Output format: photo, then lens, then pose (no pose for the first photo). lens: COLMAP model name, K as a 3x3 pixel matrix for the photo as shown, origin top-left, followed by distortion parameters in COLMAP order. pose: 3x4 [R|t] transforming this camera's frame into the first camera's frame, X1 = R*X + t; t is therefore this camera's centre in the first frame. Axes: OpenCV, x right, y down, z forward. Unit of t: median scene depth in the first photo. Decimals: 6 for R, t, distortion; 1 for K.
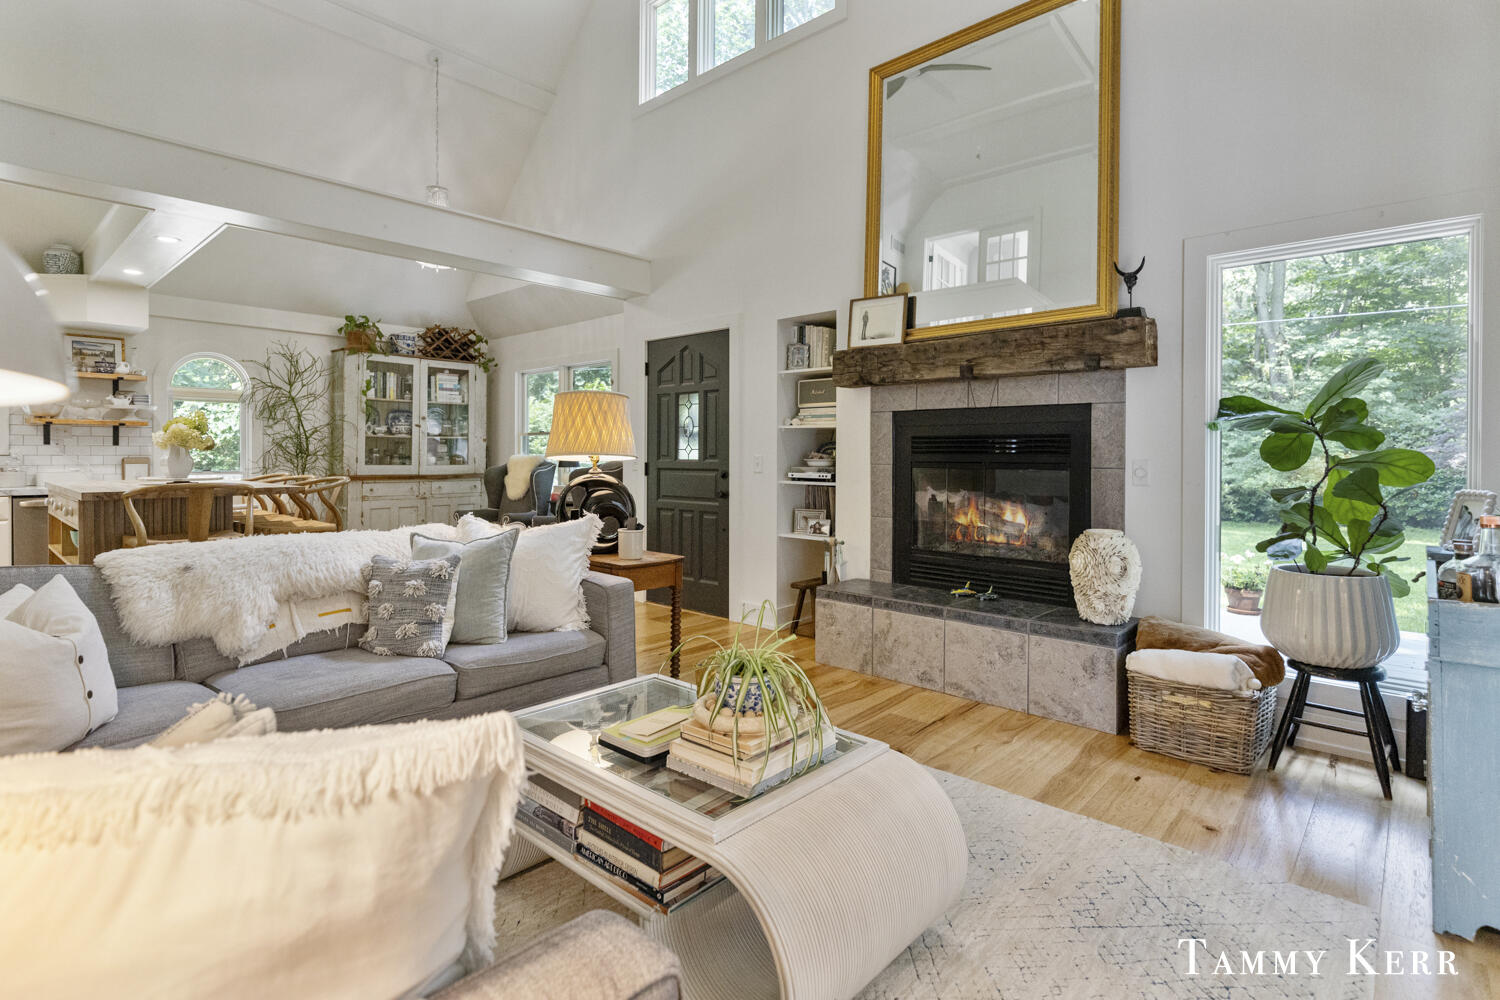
lens RADIAL K [[730.7, 0, 749.4], [0, 730.7, 522.4], [0, 0, 1]] dist [0.000259, 0.000468]
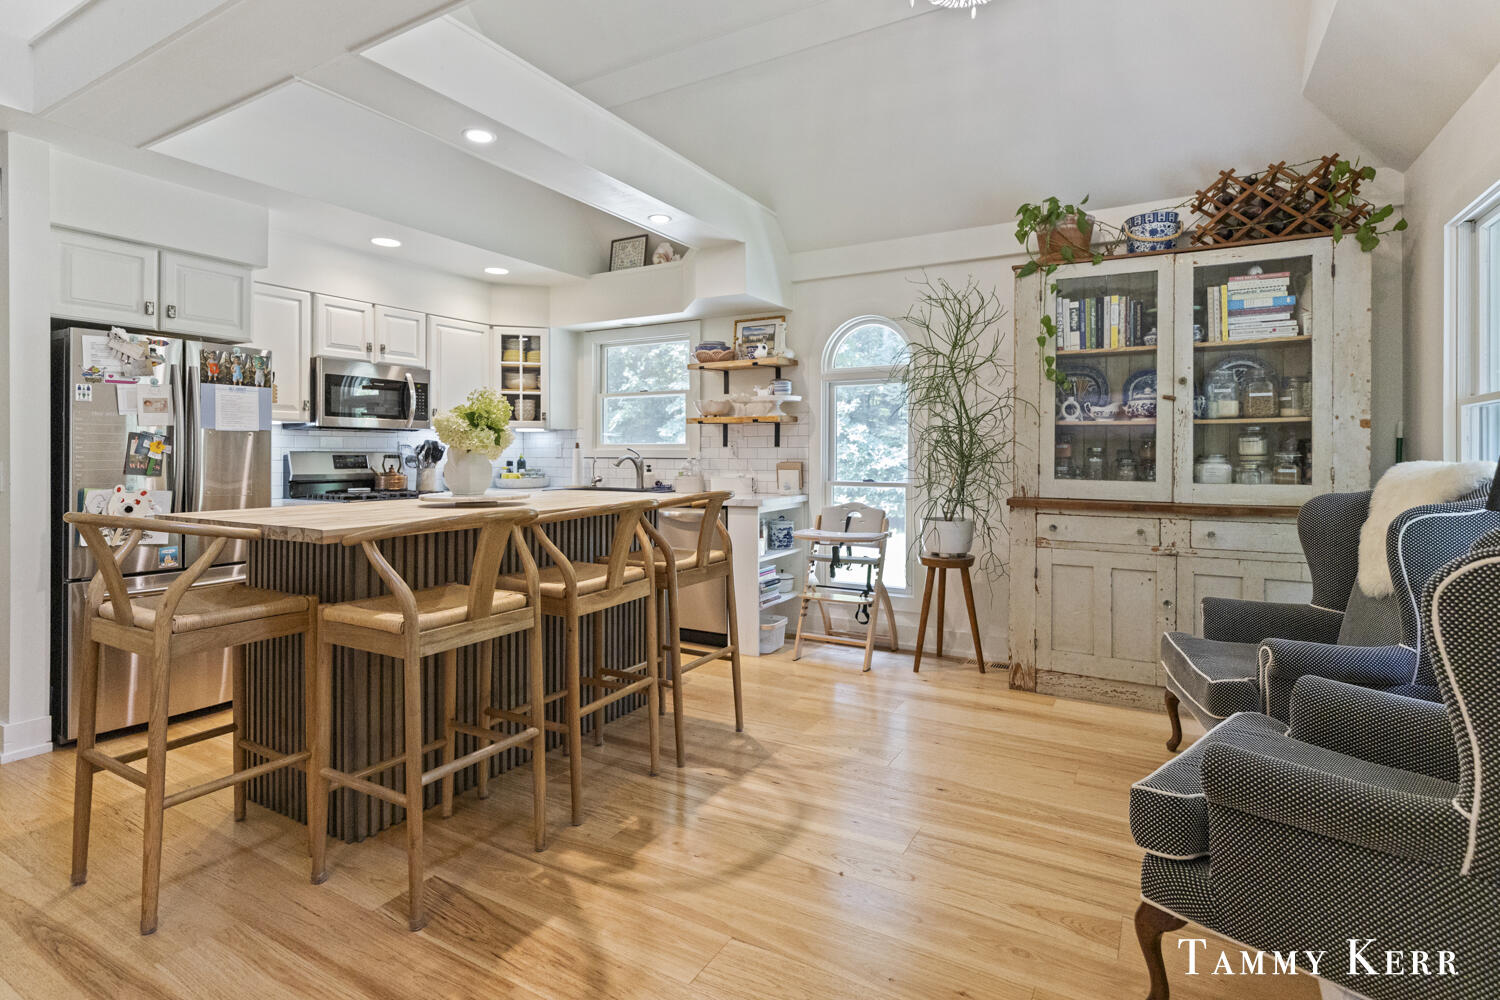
lens RADIAL K [[738.5, 0, 749.8], [0, 738.5, 457.3], [0, 0, 1]] dist [-0.001803, -0.000198]
pose [[0.216210, 0.002872, -0.976343, -0.052643], [-0.091478, 0.995656, -0.017329, -0.062763], [0.972052, 0.093060, 0.215534, 0.648666]]
